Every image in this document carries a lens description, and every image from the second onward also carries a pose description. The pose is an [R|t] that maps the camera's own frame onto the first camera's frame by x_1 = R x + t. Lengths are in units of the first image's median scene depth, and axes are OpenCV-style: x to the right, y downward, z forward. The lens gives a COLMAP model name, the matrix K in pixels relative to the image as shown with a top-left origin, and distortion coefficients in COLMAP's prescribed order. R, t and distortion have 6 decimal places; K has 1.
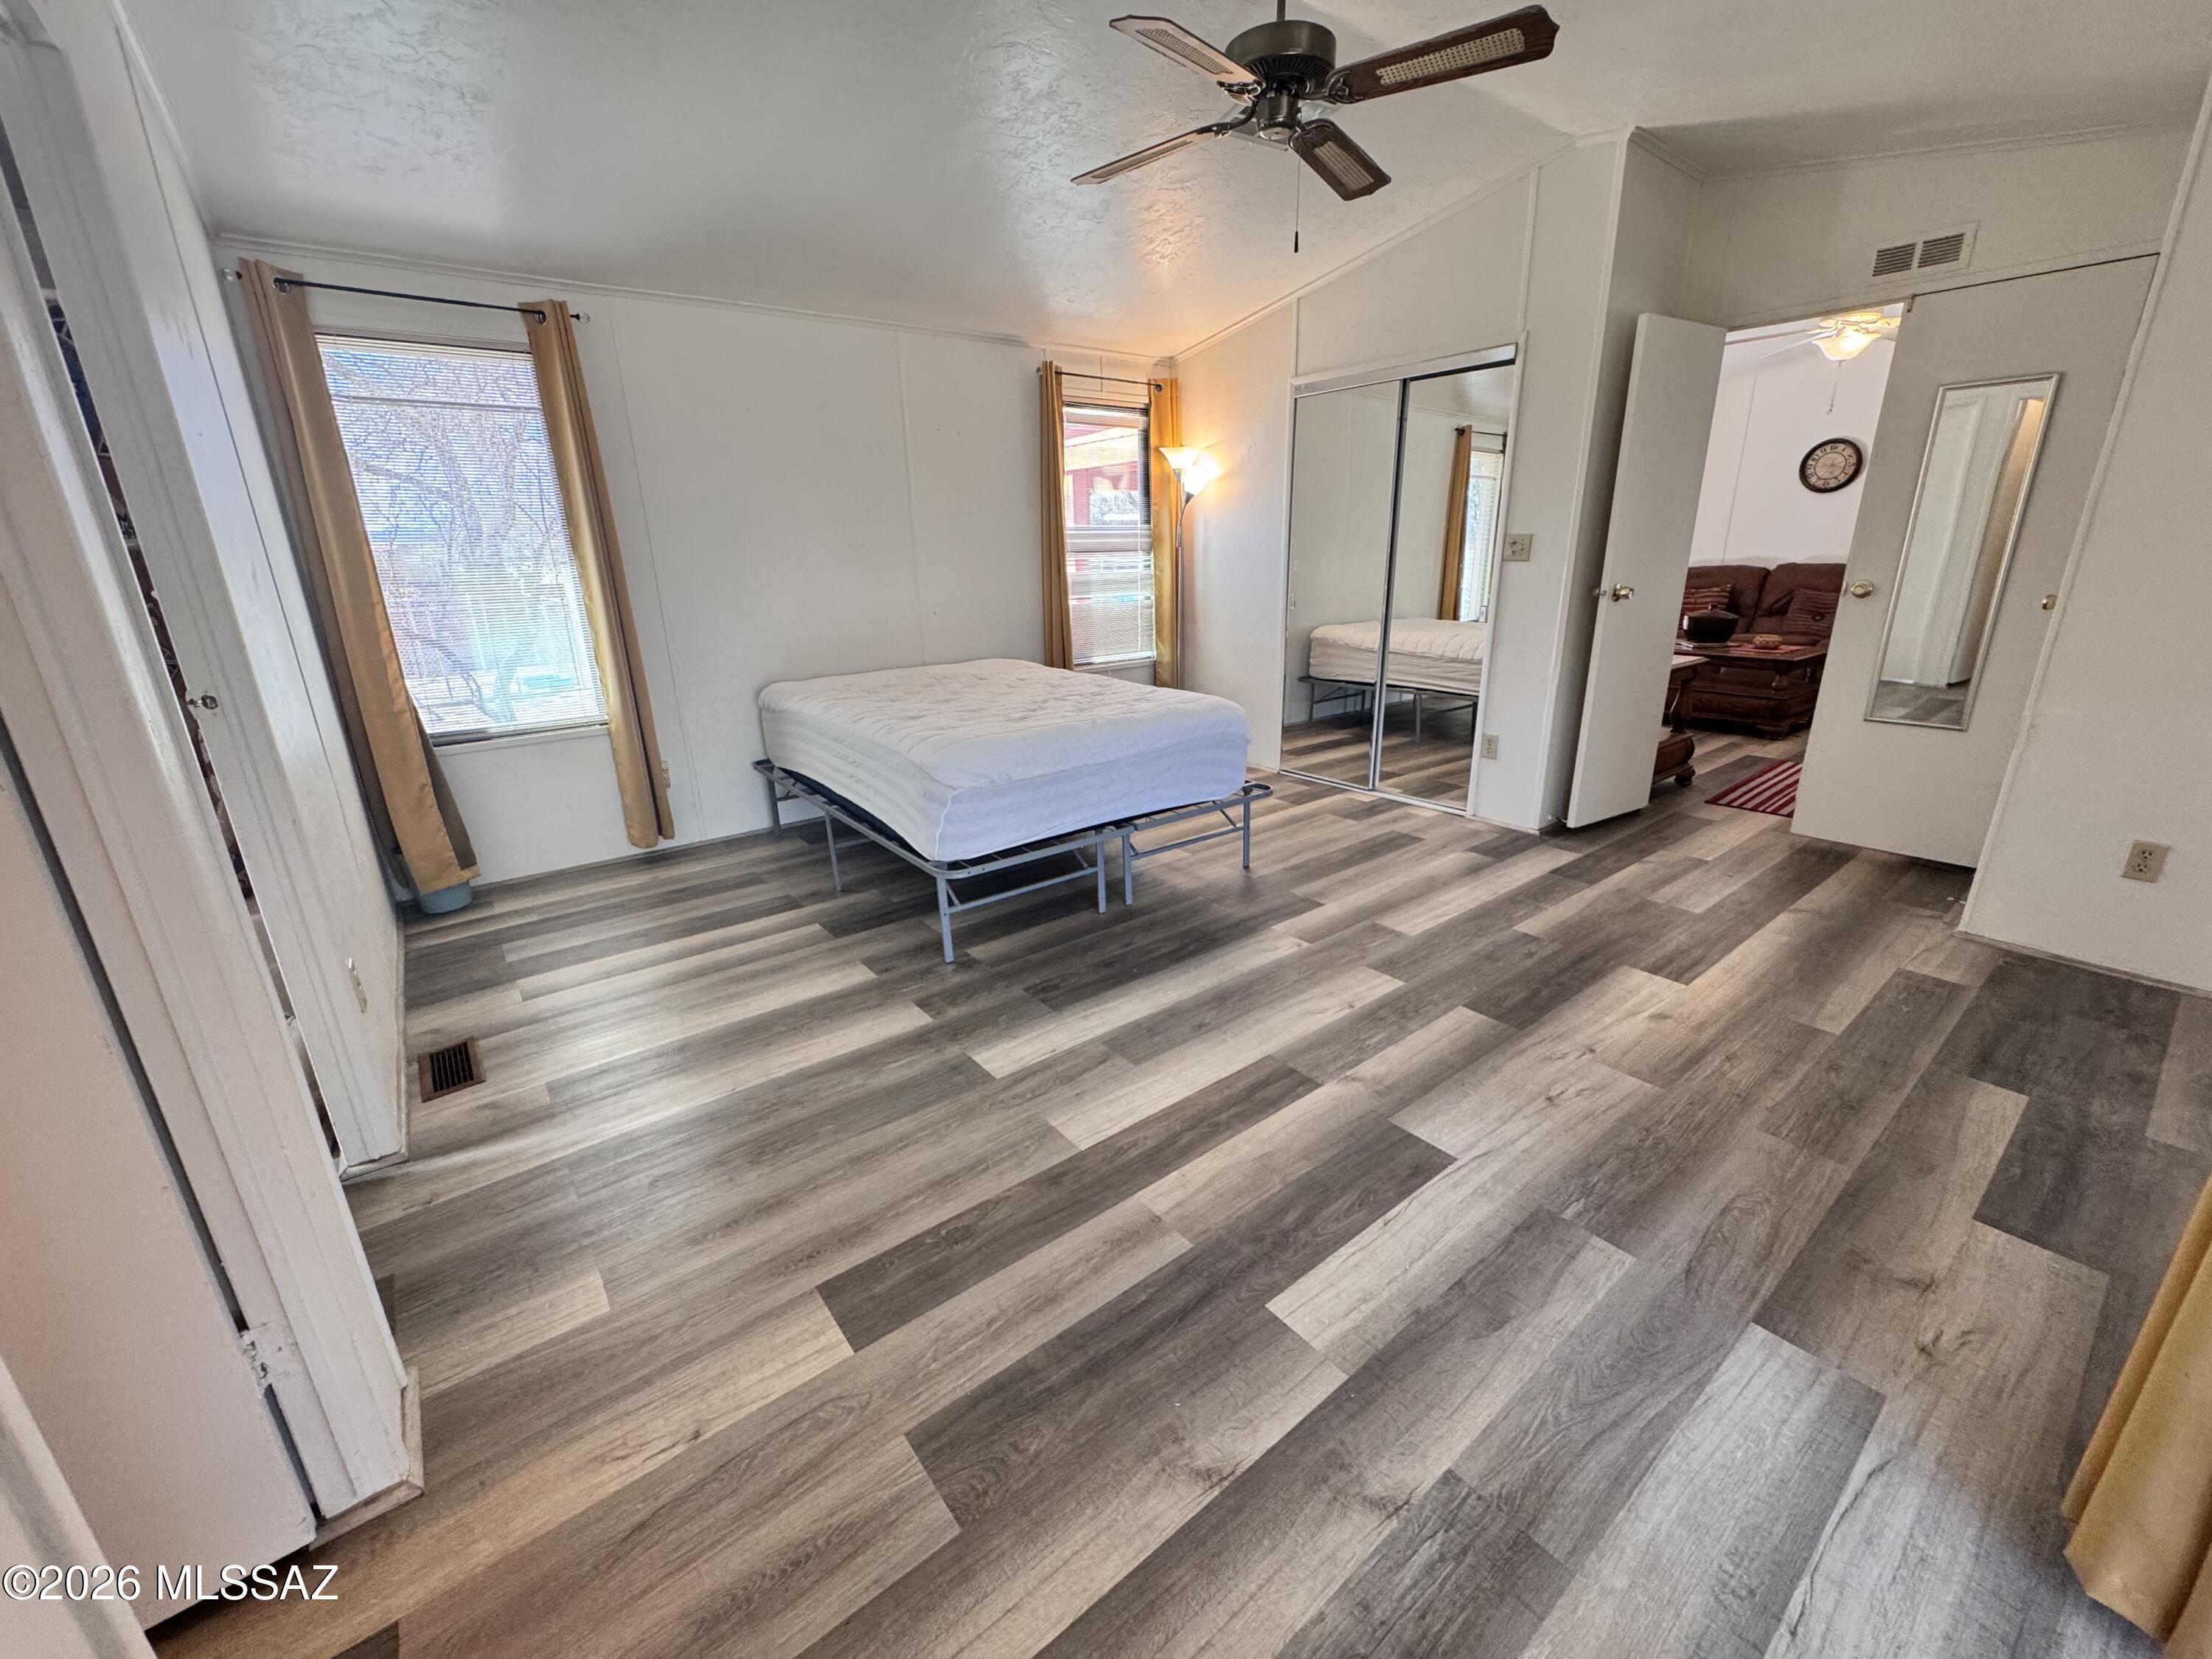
lens RADIAL K [[886.1, 0, 1097.5], [0, 886.1, 830.5], [0, 0, 1]] dist [-0.005381, 0.001274]
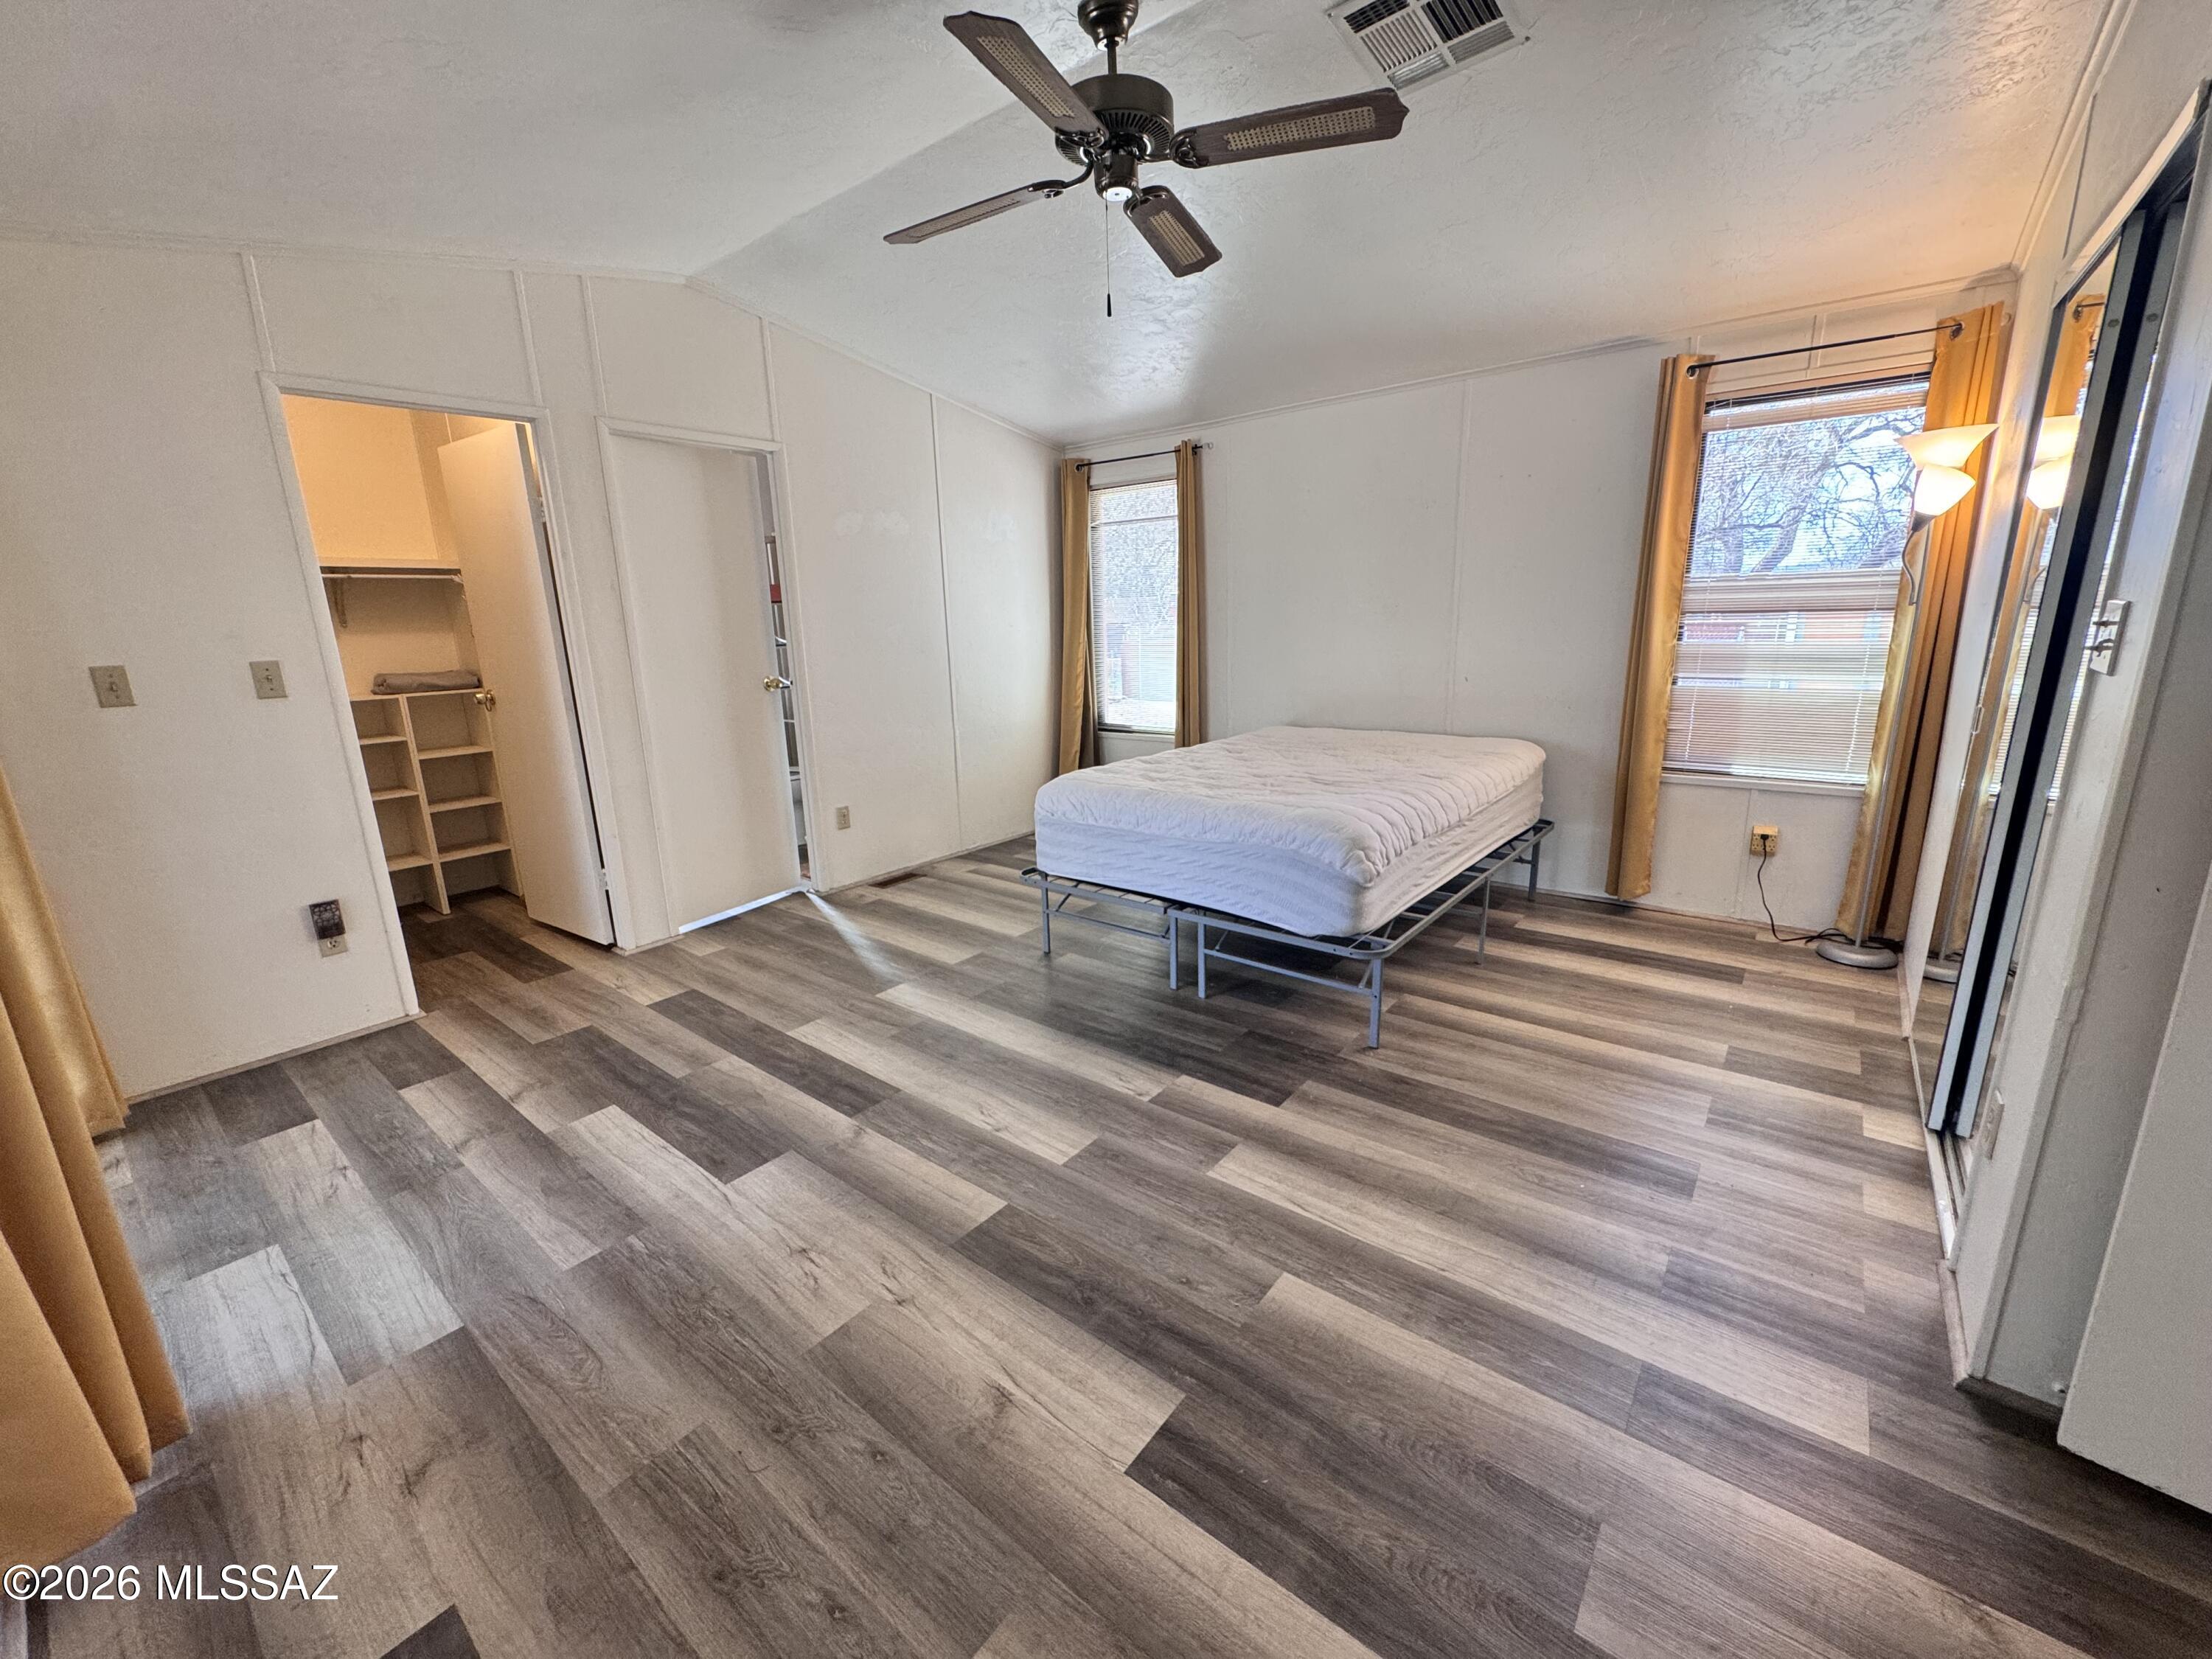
lens RADIAL K [[886.1, 0, 1097.0], [0, 886.1, 823.7], [0, 0, 1]] dist [-0.005381, 0.001274]
pose [[0.229459, 0.240076, -0.943245, 1.450995], [-0.274169, 0.945804, 0.174032, -0.380671], [0.933906, 0.218675, 0.282845, 1.016643]]
